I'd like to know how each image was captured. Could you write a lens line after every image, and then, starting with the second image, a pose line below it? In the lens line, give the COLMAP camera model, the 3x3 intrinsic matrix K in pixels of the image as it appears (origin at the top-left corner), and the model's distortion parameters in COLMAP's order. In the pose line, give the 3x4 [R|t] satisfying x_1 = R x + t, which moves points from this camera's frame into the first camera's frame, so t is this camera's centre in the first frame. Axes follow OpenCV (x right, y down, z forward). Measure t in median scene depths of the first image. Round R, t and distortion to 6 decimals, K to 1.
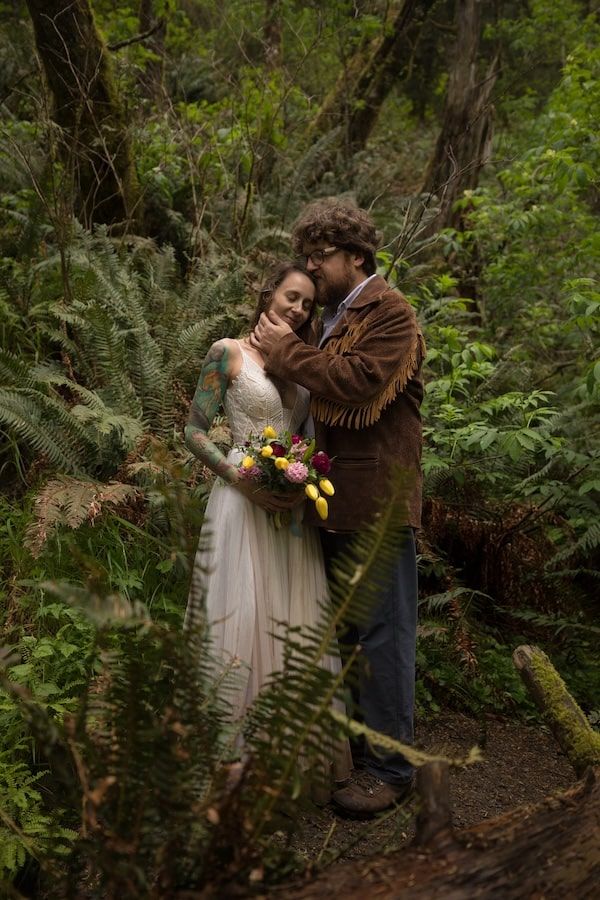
lens RADIAL K [[846.3, 0, 300.0], [0, 846.3, 450.0], [0, 0, 1]] dist [0.031803, 0.042976]
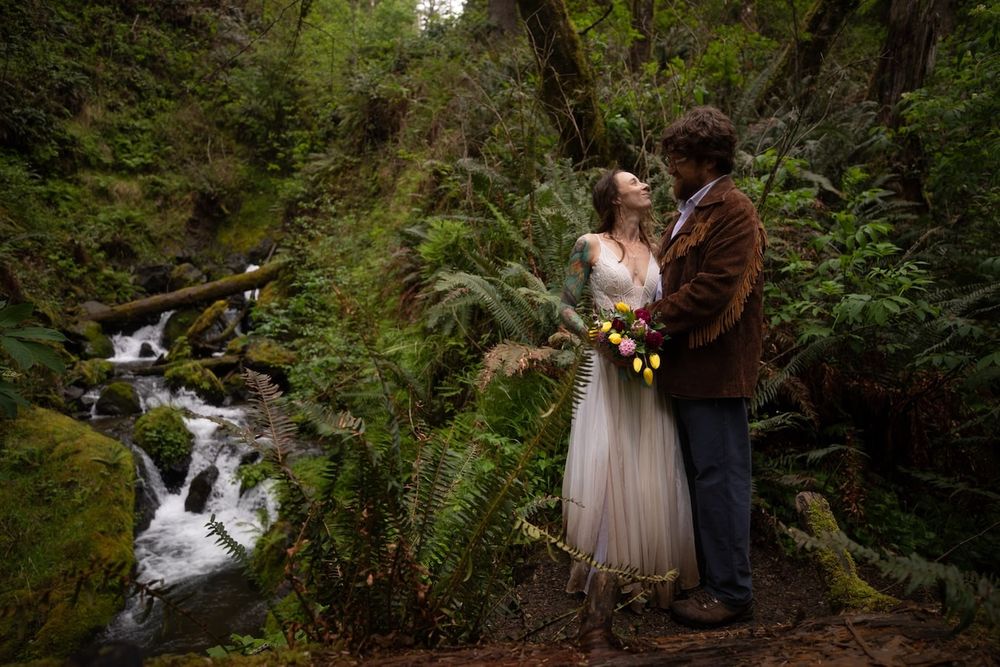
lens RADIAL K [[633.5, 0, 501.4], [0, 633.5, 322.4], [0, 0, 1]] dist [0.018692, 0.004685]
pose [[0.911380, -0.010394, -0.411435, 0.077538], [0.004611, 0.999876, -0.015048, 0.006722], [0.411540, 0.011817, 0.911315, 0.027117]]
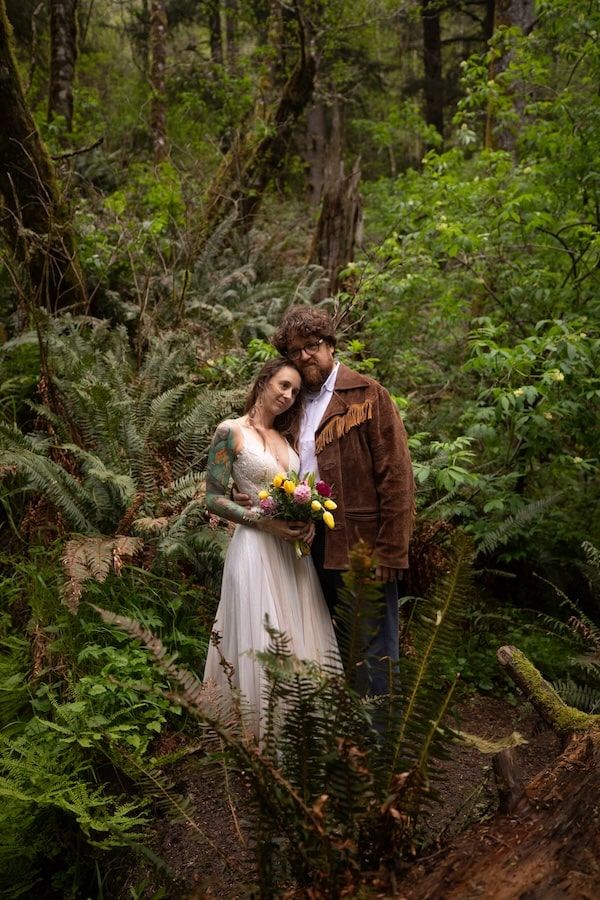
lens RADIAL K [[723.5, 0, 300.0], [0, 723.5, 450.0], [0, 0, 1]] dist [0.026114, 0.006159]
pose [[0.986947, -0.068411, 0.145791, -0.061509], [0.072608, 0.997080, -0.023661, -0.022362], [-0.143746, 0.033938, 0.989032, -0.025636]]
